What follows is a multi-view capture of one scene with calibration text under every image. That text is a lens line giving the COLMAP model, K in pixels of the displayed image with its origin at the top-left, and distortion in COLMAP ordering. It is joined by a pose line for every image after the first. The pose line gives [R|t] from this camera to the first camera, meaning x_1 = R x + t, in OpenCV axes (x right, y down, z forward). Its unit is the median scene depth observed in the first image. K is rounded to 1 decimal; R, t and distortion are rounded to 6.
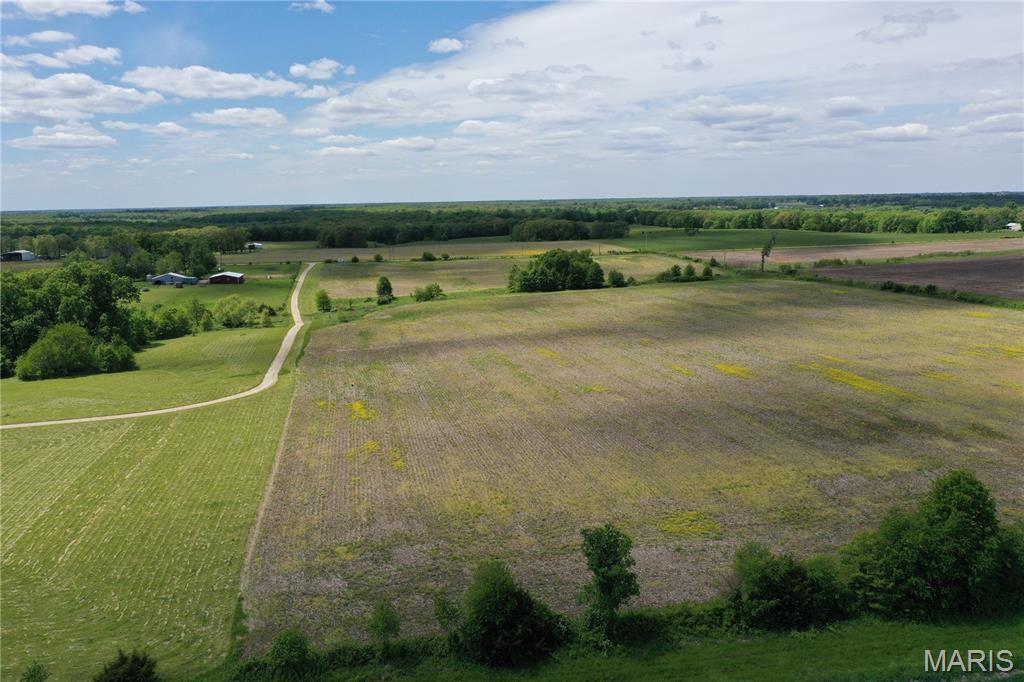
lens RADIAL K [[813.1, 0, 514.6], [0, 813.1, 340.7], [0, 0, 1]] dist [-0.002959, -0.003412]
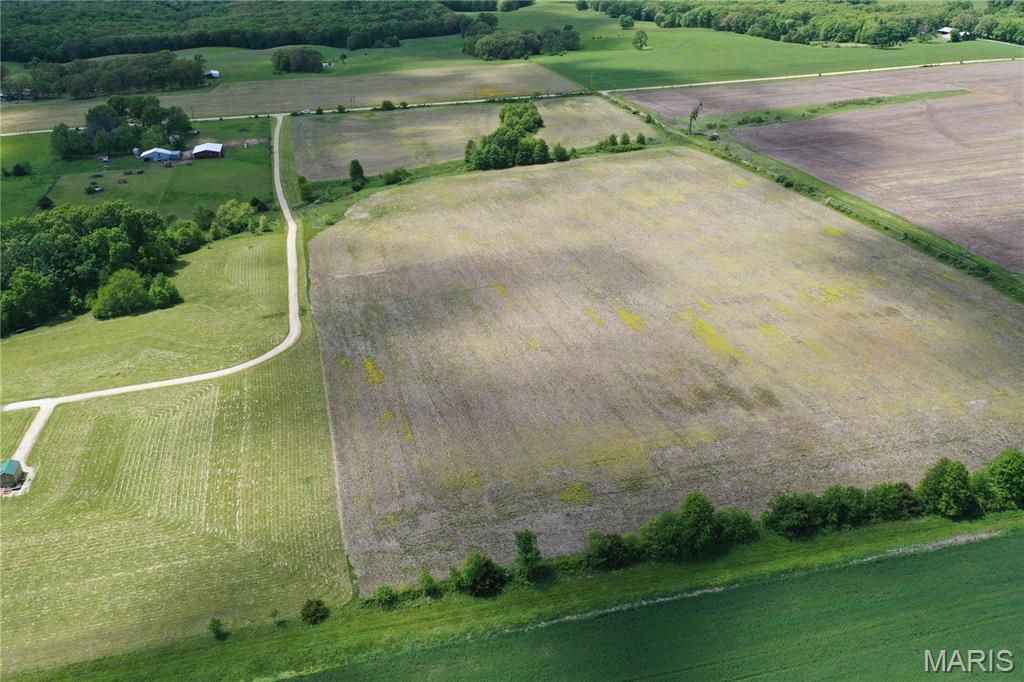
lens RADIAL K [[813.1, 0, 510.7], [0, 813.1, 341.4], [0, 0, 1]] dist [-0.002959, -0.003412]
pose [[0.998516, -0.036030, 0.040825, 0.000562], [0.022490, 0.955727, 0.293393, -0.279767], [-0.049589, -0.292040, 0.955120, -0.283984]]
